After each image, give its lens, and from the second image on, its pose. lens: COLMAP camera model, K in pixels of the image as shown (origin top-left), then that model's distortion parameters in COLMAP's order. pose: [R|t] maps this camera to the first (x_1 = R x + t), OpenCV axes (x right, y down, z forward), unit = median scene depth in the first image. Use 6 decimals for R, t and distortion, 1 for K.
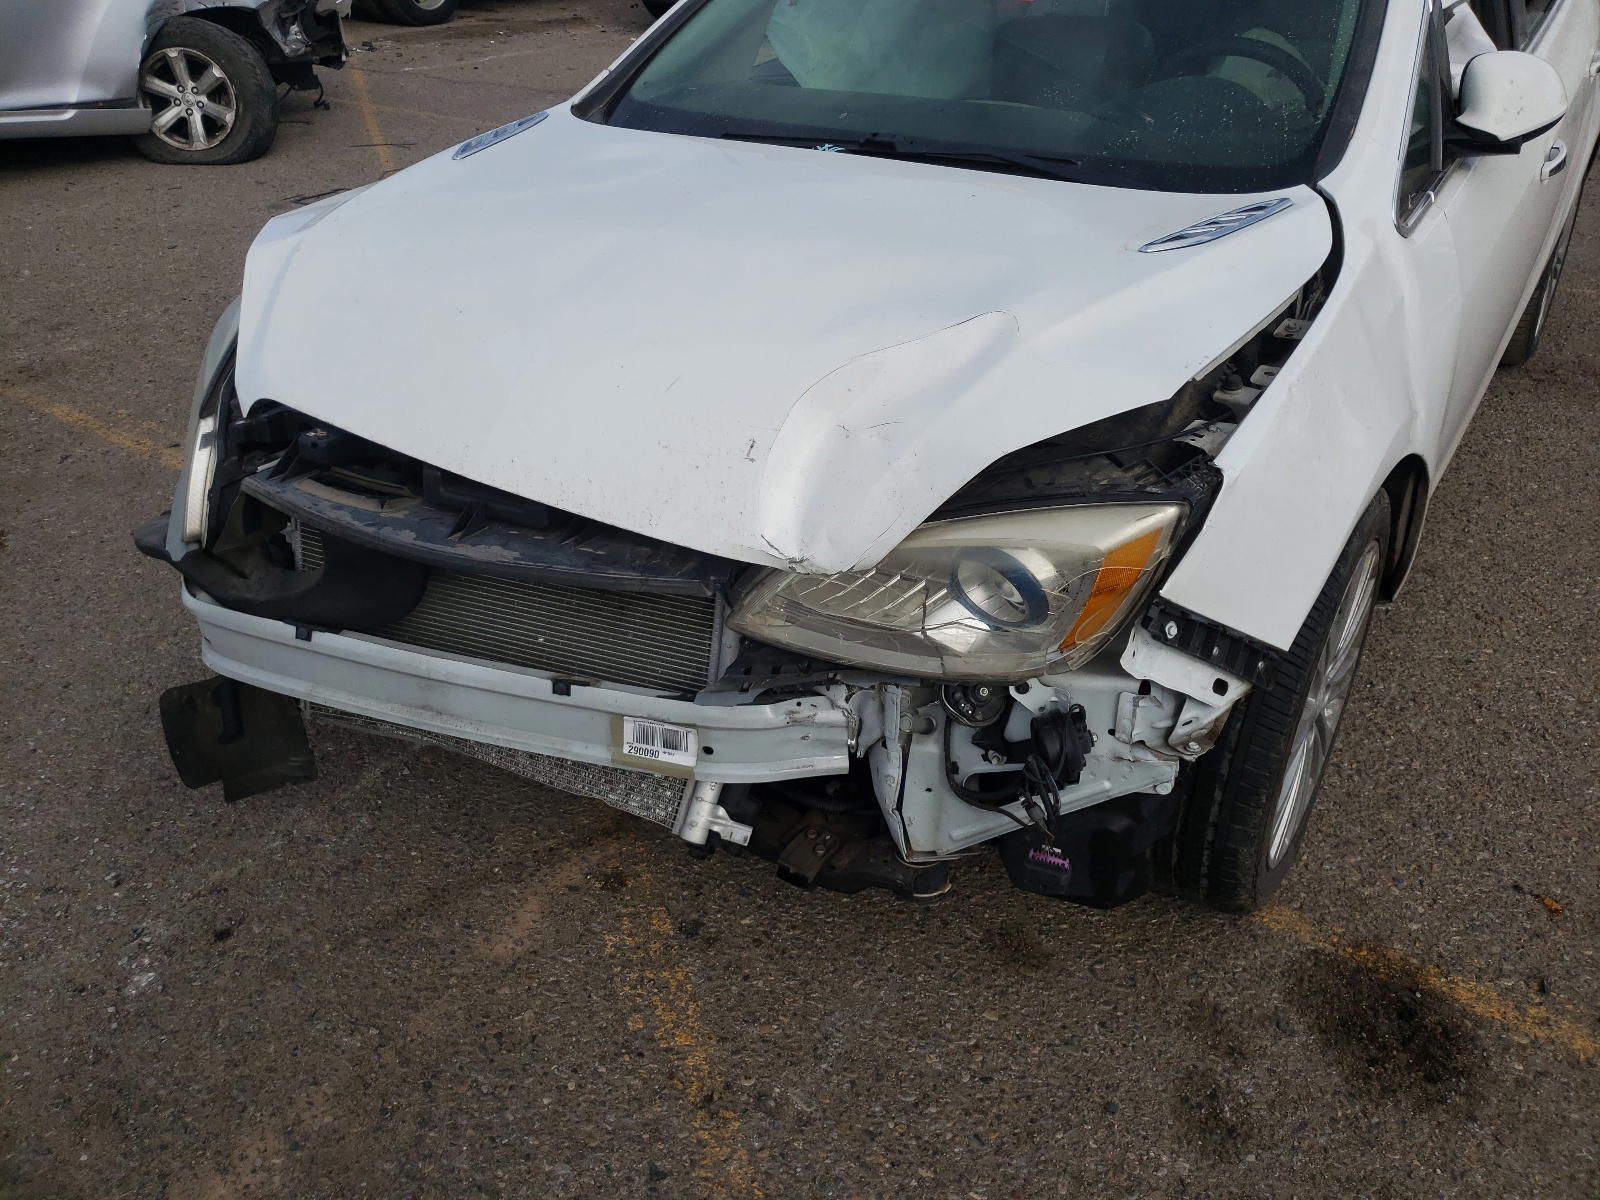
lens RADIAL K [[1183.1, 0, 796.2], [0, 1183.1, 518.2], [0, 0, 1]] dist [0.122502, -0.160491]
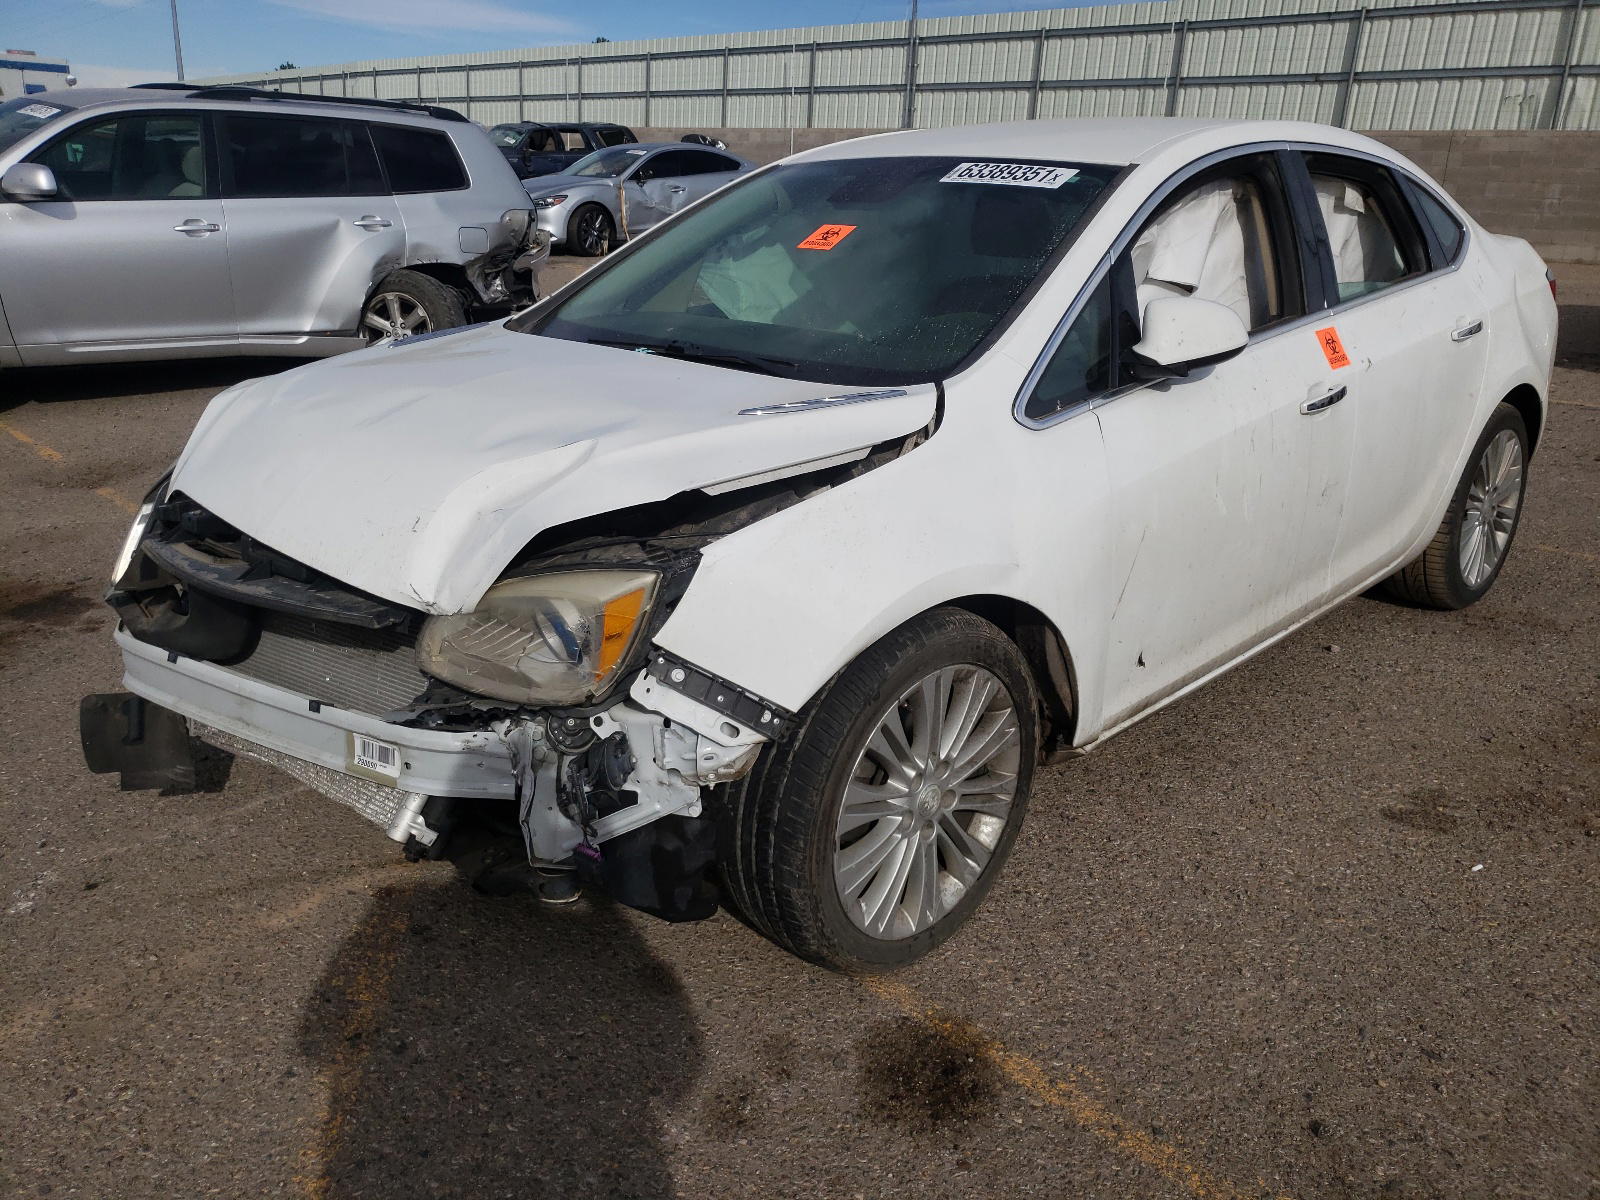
lens RADIAL K [[1218.0, 0, 799.1], [0, 1218.0, 522.9], [0, 0, 1]] dist [0.035741, -0.002247]
pose [[0.976461, 0.062729, -0.206373, 0.596905], [-0.103480, 0.975719, -0.193040, 0.146551], [0.189253, 0.209851, 0.959242, -0.270004]]
